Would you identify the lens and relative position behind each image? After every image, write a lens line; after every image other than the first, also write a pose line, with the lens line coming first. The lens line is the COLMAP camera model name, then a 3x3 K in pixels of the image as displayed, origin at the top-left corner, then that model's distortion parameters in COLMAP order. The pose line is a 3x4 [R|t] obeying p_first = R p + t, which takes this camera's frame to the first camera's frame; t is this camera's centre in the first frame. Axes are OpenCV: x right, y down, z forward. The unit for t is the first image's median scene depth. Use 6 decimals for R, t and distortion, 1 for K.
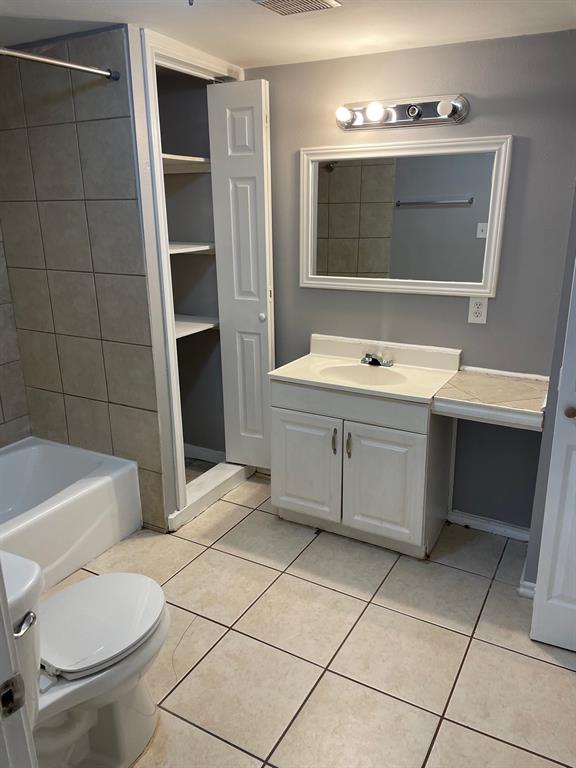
lens RADIAL K [[582.1, 0, 294.6], [0, 582.1, 386.5], [0, 0, 1]] dist [0.005633, -0.001806]
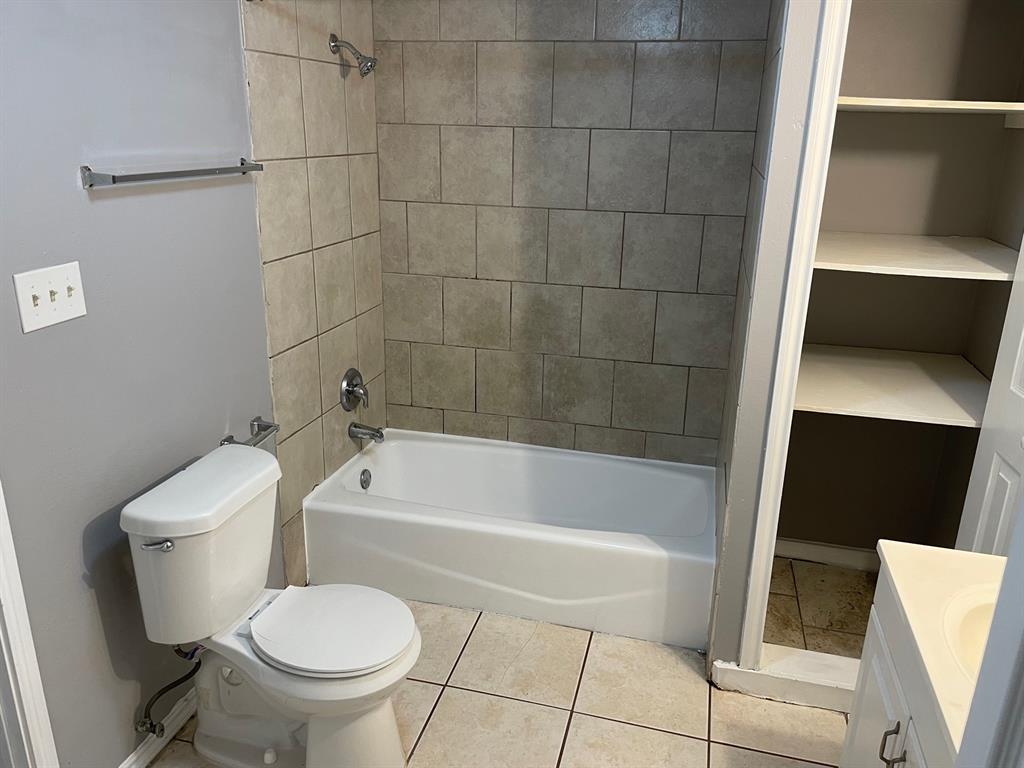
lens RADIAL K [[776.2, 0, 516.9], [0, 776.2, 381.2], [0, 0, 1]] dist [0.005633, -0.001806]
pose [[0.261127, 0.315407, -0.912322, 0.547903], [-0.322632, 0.919279, 0.225467, -0.244186], [0.909792, 0.235469, 0.341809, 0.578667]]
